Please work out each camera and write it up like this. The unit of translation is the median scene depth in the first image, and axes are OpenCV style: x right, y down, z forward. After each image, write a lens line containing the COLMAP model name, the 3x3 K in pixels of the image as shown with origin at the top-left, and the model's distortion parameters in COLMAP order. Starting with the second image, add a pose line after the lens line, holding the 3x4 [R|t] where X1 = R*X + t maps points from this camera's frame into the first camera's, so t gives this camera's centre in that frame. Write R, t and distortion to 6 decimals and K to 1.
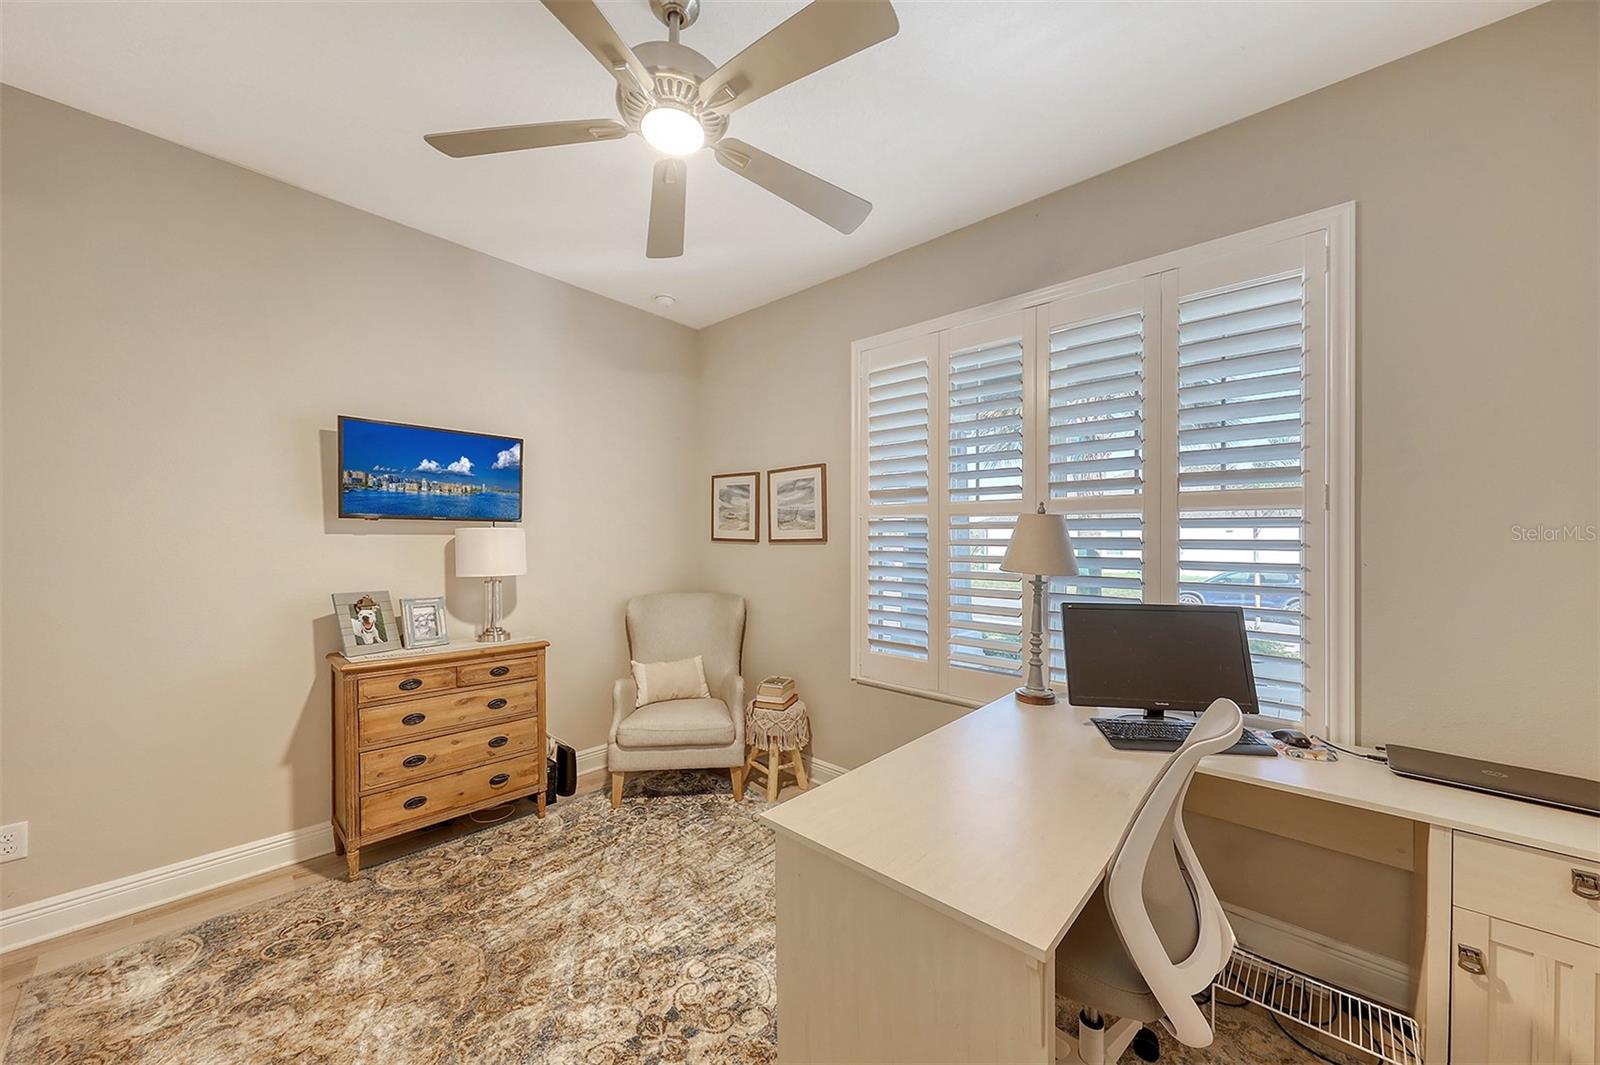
lens RADIAL K [[566.1, 0, 765.7], [0, 566.1, 540.2], [0, 0, 1]] dist [0.002567, 0.000002]
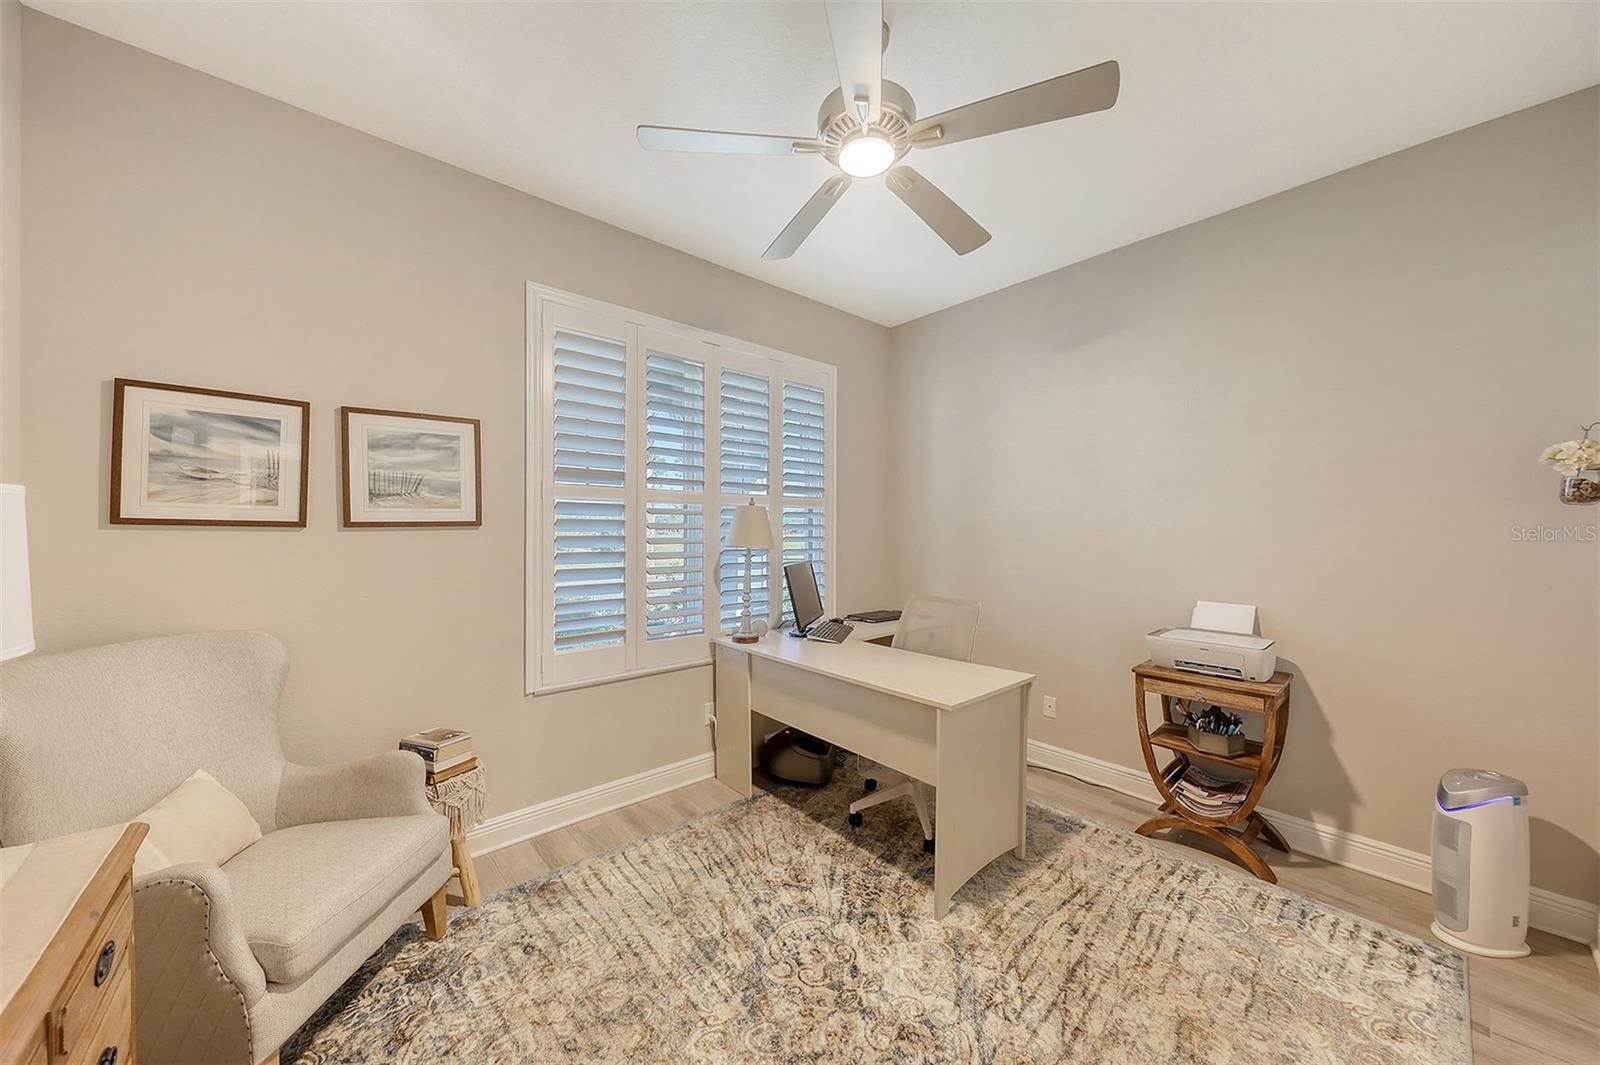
lens RADIAL K [[566.1, 0, 846.8], [0, 566.1, 527.8], [0, 0, 1]] dist [0.002567, 0.000002]
pose [[0.037997, -0.002676, 0.999274, -0.595134], [0.000248, 0.999996, 0.002669, 0.002952], [-0.999278, 0.000146, 0.037997, 0.472185]]
